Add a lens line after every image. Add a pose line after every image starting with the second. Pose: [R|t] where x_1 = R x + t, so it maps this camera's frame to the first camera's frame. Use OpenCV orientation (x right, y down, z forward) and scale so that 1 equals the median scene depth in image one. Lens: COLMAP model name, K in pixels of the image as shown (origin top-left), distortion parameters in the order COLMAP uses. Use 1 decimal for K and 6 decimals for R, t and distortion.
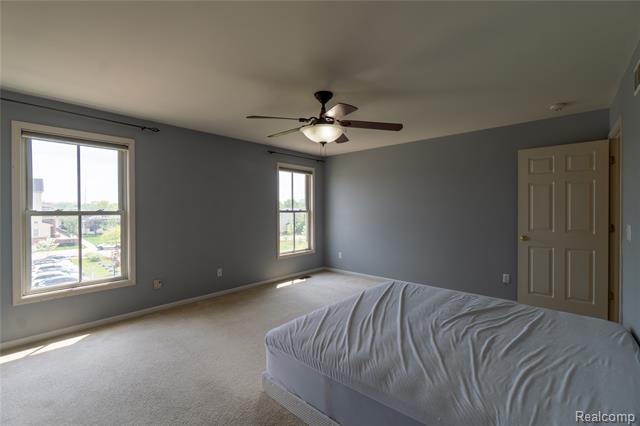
lens RADIAL K [[277.1, 0, 323.8], [0, 277.1, 215.5], [0, 0, 1]] dist [-0.005092, 0.000797]
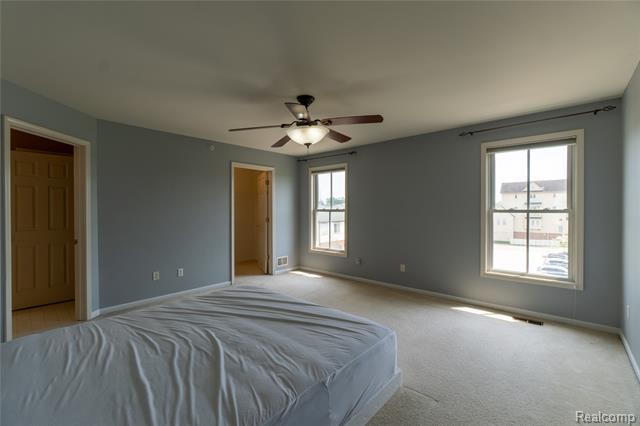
lens RADIAL K [[277.1, 0, 319.2], [0, 277.1, 214.9], [0, 0, 1]] dist [-0.005092, 0.000797]
pose [[-0.016186, 0.020320, -0.999662, 0.971674], [-0.018145, 0.999623, 0.020613, -0.017141], [0.999704, 0.018472, -0.015812, 0.995930]]
